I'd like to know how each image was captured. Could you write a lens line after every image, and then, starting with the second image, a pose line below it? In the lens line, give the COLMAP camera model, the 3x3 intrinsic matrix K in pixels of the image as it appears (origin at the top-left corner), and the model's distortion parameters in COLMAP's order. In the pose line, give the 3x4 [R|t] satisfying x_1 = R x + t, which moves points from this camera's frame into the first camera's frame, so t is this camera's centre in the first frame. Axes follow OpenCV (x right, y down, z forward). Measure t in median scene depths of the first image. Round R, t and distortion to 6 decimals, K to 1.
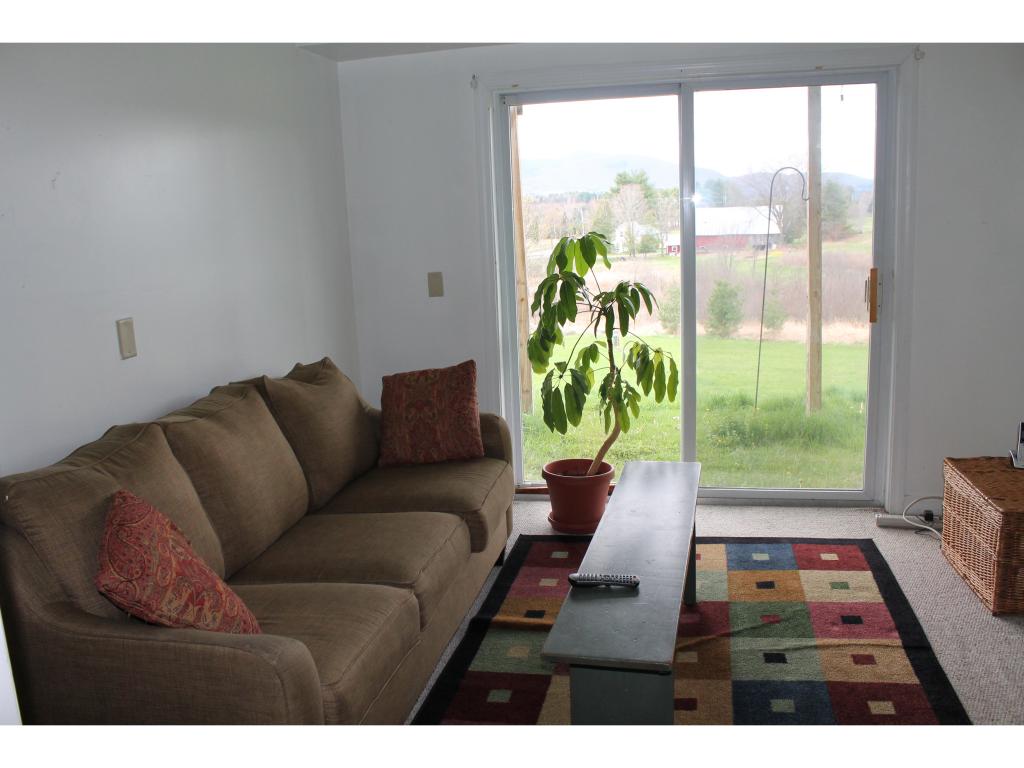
lens RADIAL K [[858.5, 0, 500.0], [0, 858.5, 382.3], [0, 0, 1]] dist [-0.164153, 0.141190]
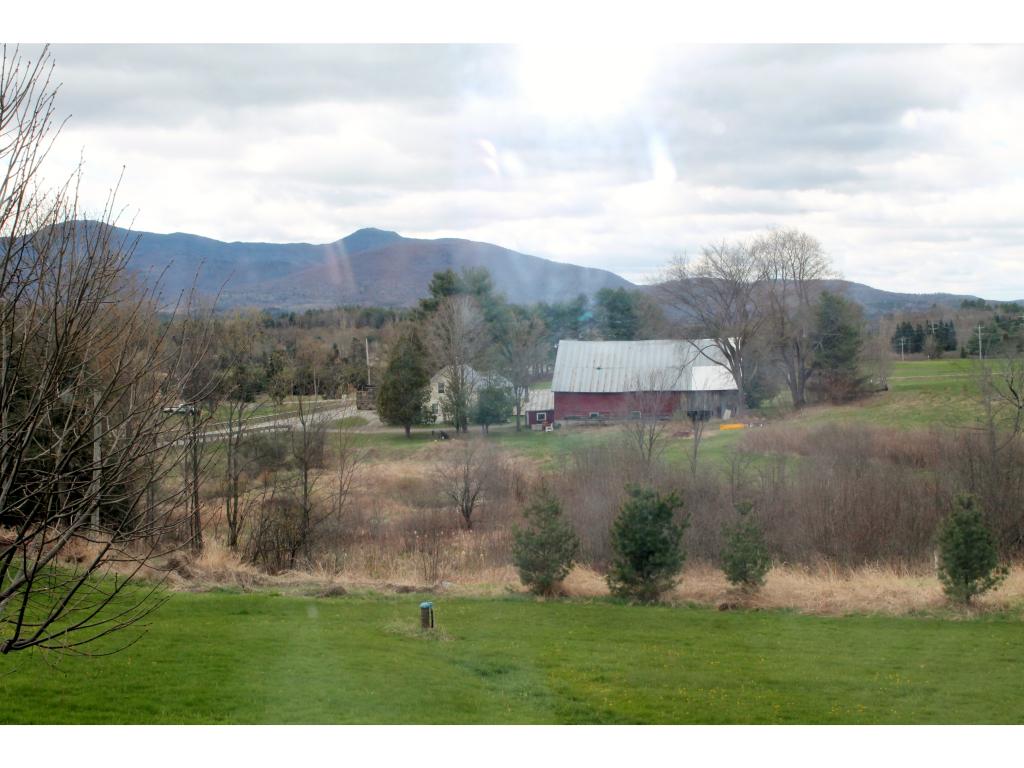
lens RADIAL K [[1003.7, 0, 512.0], [0, 1003.7, 384.0], [0, 0, 1]] dist [-0.000993, -0.000504]
pose [[0.981192, 0.021633, 0.191816, 0.067542], [0.010337, 0.986386, -0.164124, -0.075370], [-0.192755, 0.163020, 0.967610, 0.397575]]
